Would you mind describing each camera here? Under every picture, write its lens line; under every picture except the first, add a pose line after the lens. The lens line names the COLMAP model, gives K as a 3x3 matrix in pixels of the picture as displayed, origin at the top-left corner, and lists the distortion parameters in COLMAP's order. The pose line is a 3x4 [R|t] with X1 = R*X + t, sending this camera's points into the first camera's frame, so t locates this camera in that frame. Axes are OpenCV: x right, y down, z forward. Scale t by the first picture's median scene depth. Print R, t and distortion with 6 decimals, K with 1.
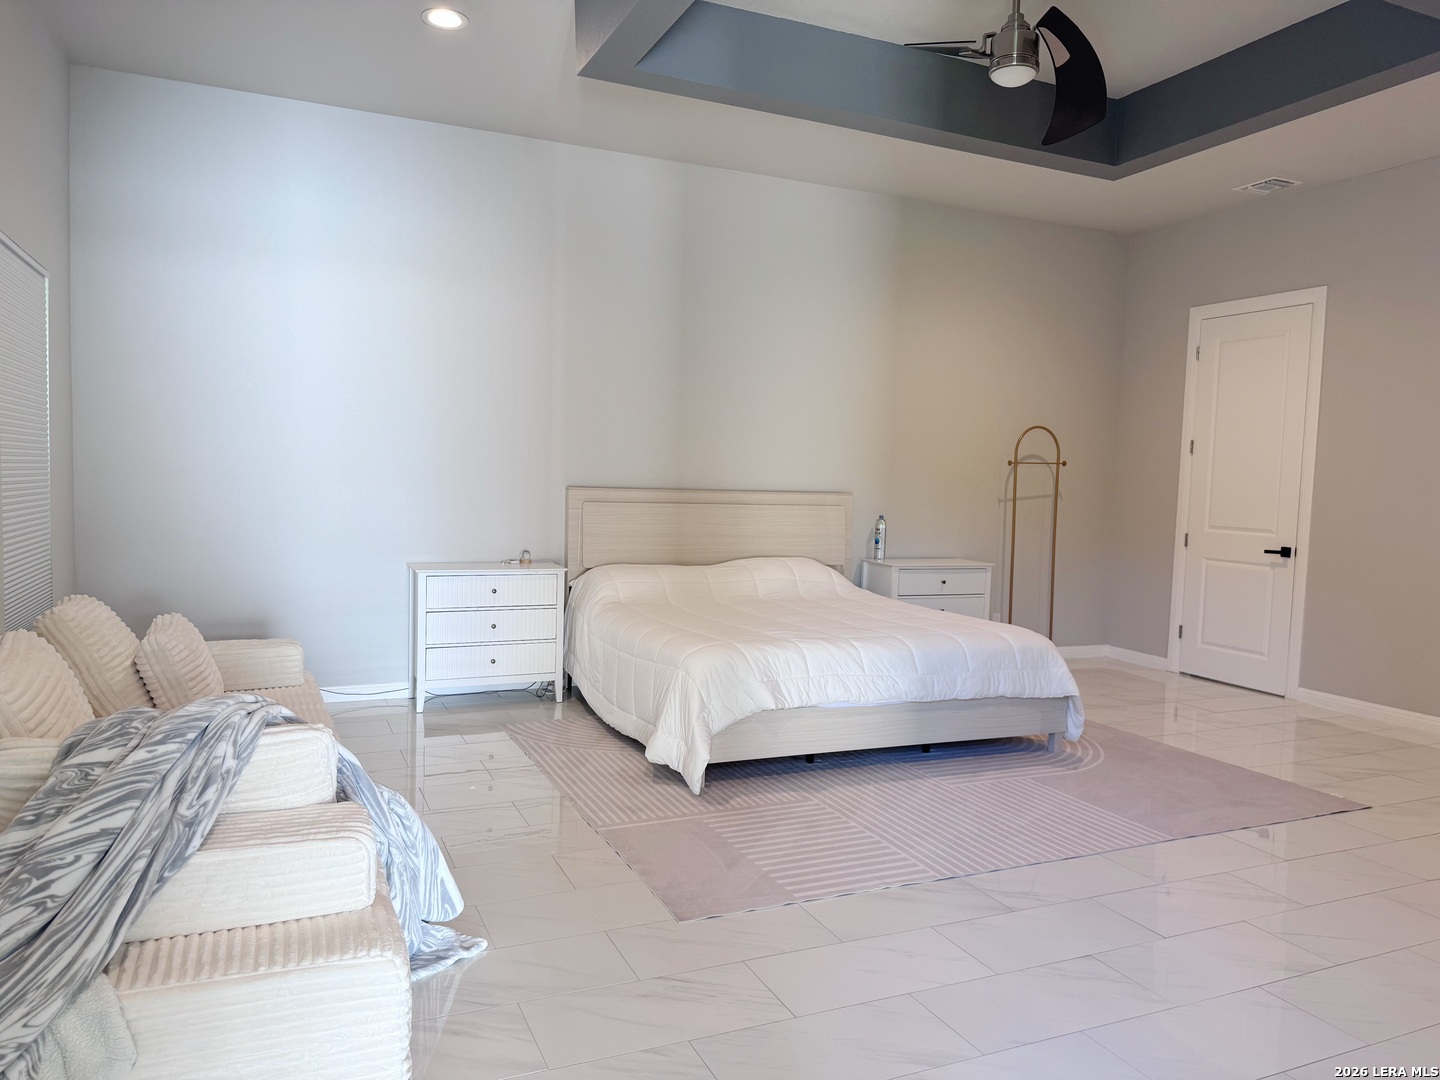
lens RADIAL K [[999.4, 0, 715.1], [0, 999.4, 545.0], [0, 0, 1]] dist [0.103564, -0.157094]
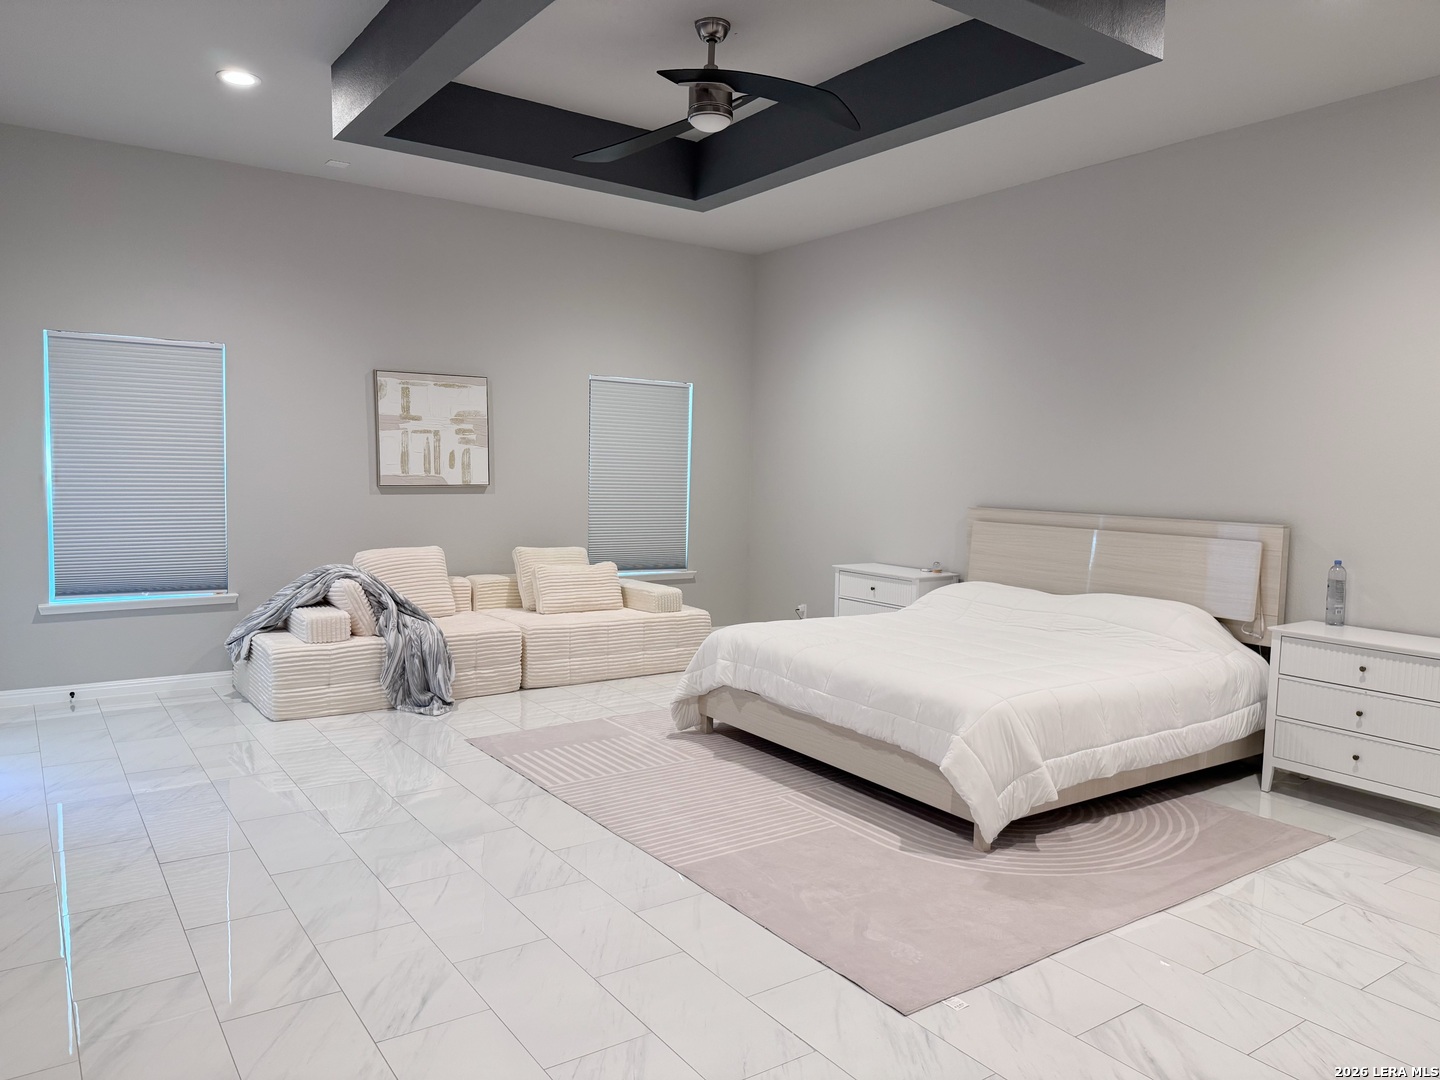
lens RADIAL K [[1005.5, 0, 726.6], [0, 1005.5, 546.7], [0, 0, 1]] dist [0.164168, -0.295641]
pose [[0.200780, 0.055488, -0.978064, 0.930247], [-0.085420, 0.995584, 0.038947, -0.037489], [0.975905, 0.075727, 0.204633, 0.552114]]
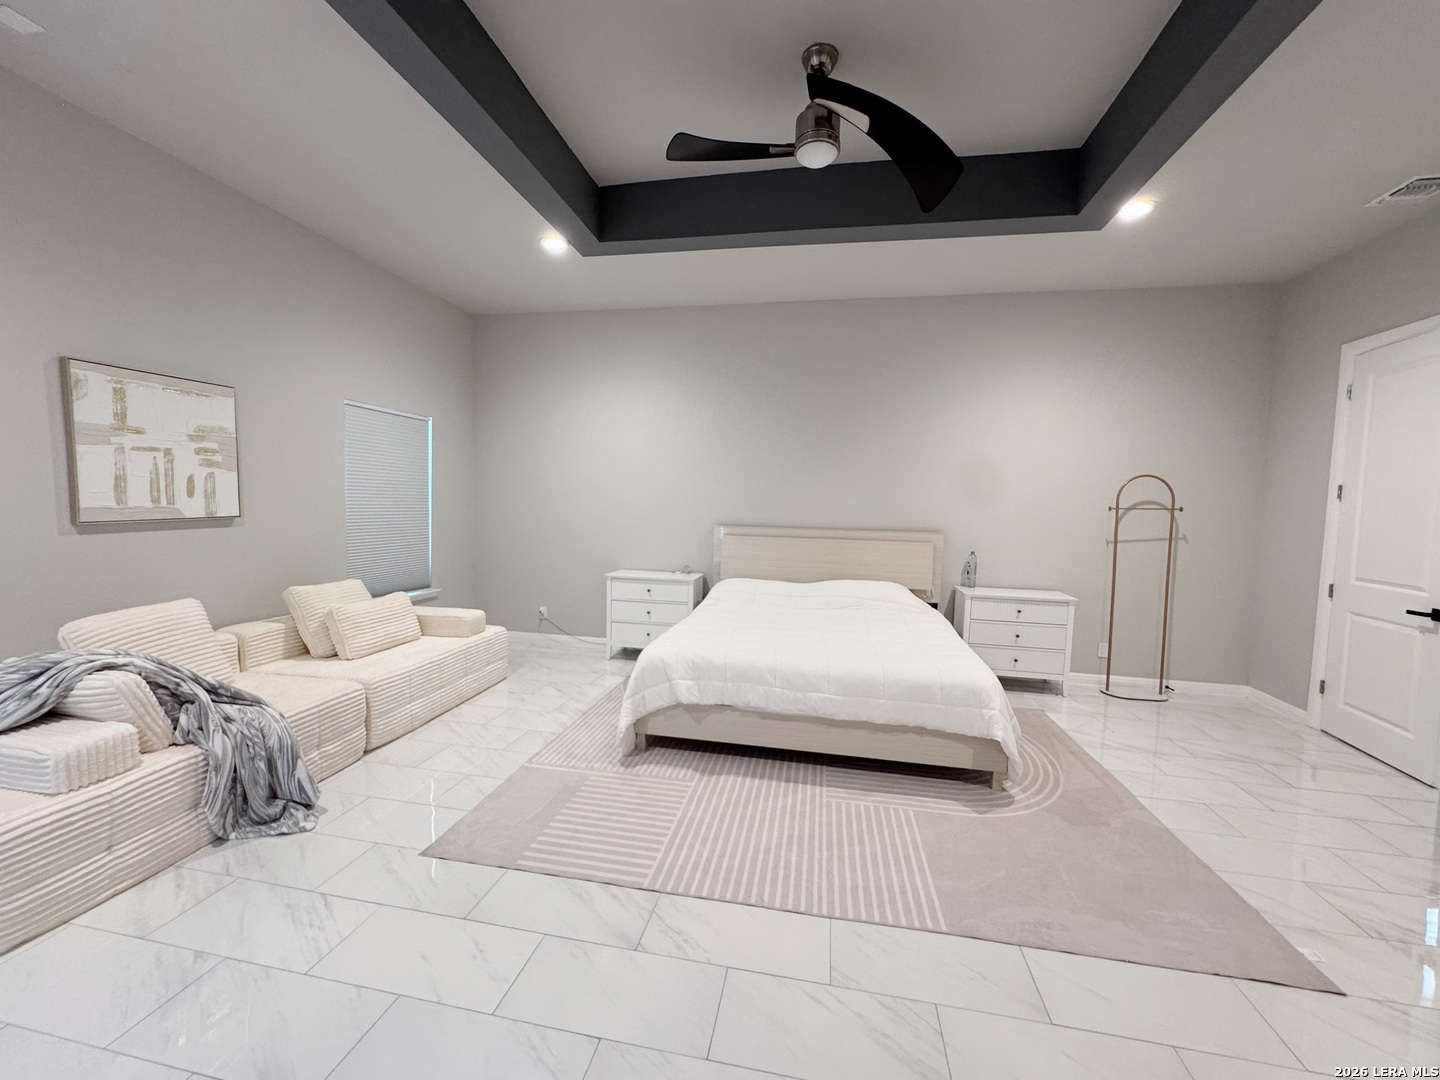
lens RADIAL K [[576.6, 0, 720.0], [0, 576.6, 540.0], [0, 0, 1]] dist [-0.002006, -0.000243]
pose [[0.824258, 0.030078, -0.565415, 0.377190], [-0.041281, 0.999123, -0.007031, -0.031650], [0.564708, 0.029136, 0.824777, 0.301570]]
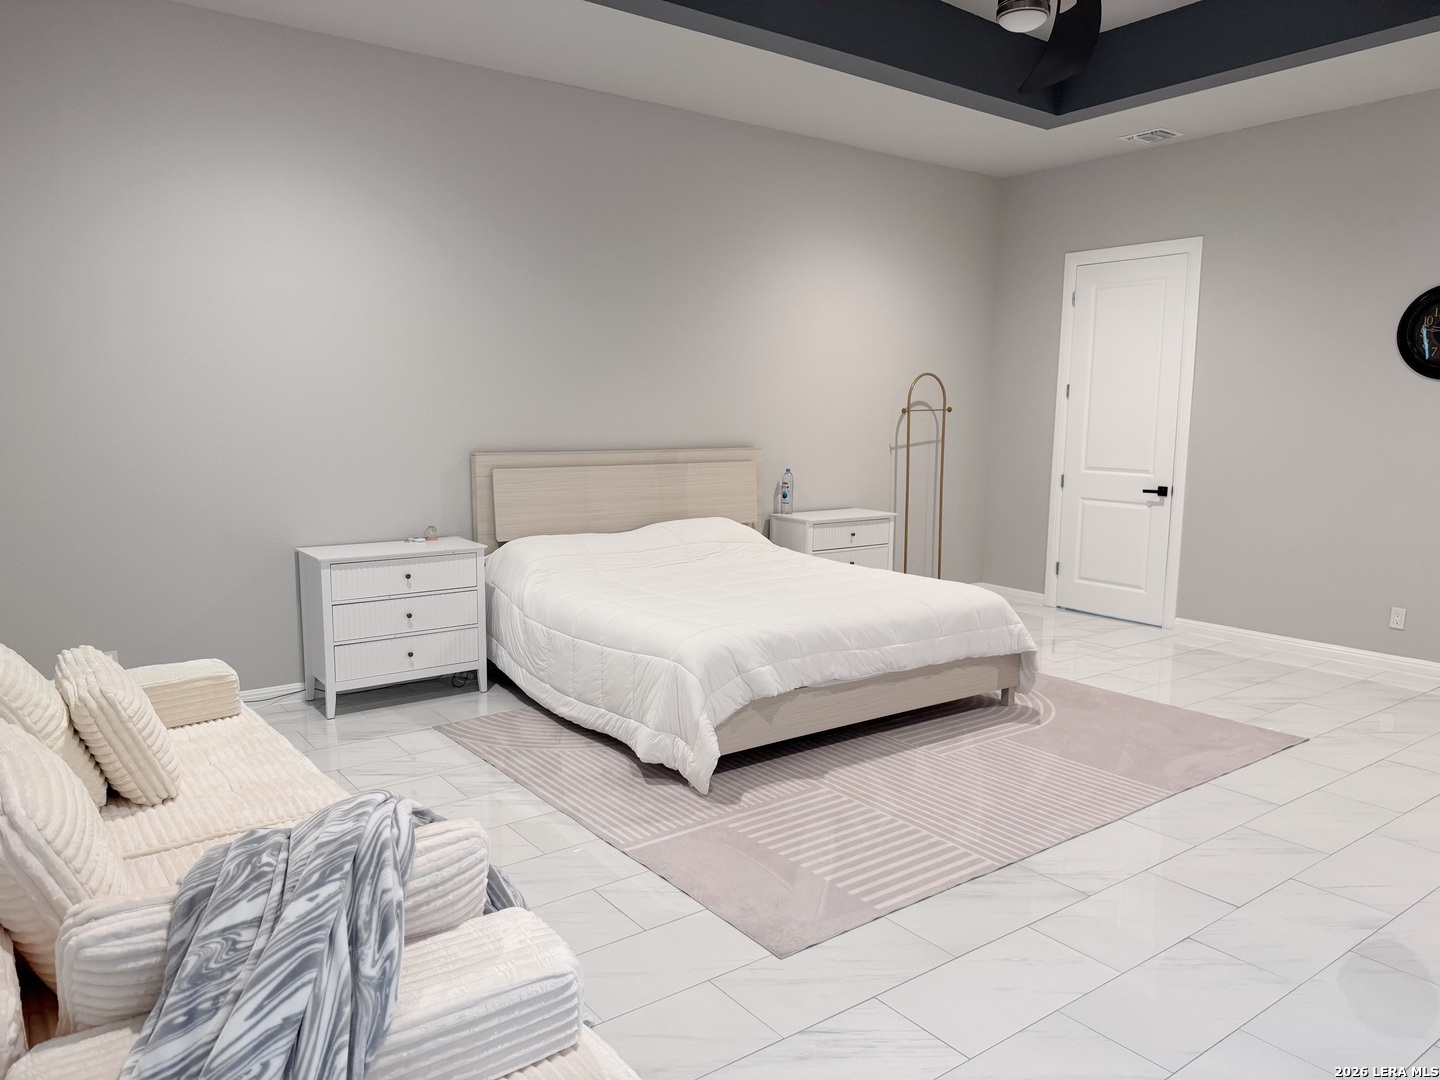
lens RADIAL K [[1002.8, 0, 717.1], [0, 1002.8, 542.0], [0, 0, 1]] dist [0.146795, -0.252265]
pose [[0.974918, -0.050019, 0.216869, -0.143308], [0.035178, 0.996801, 0.071768, -0.037931], [-0.219765, -0.062339, 0.973559, 0.069523]]
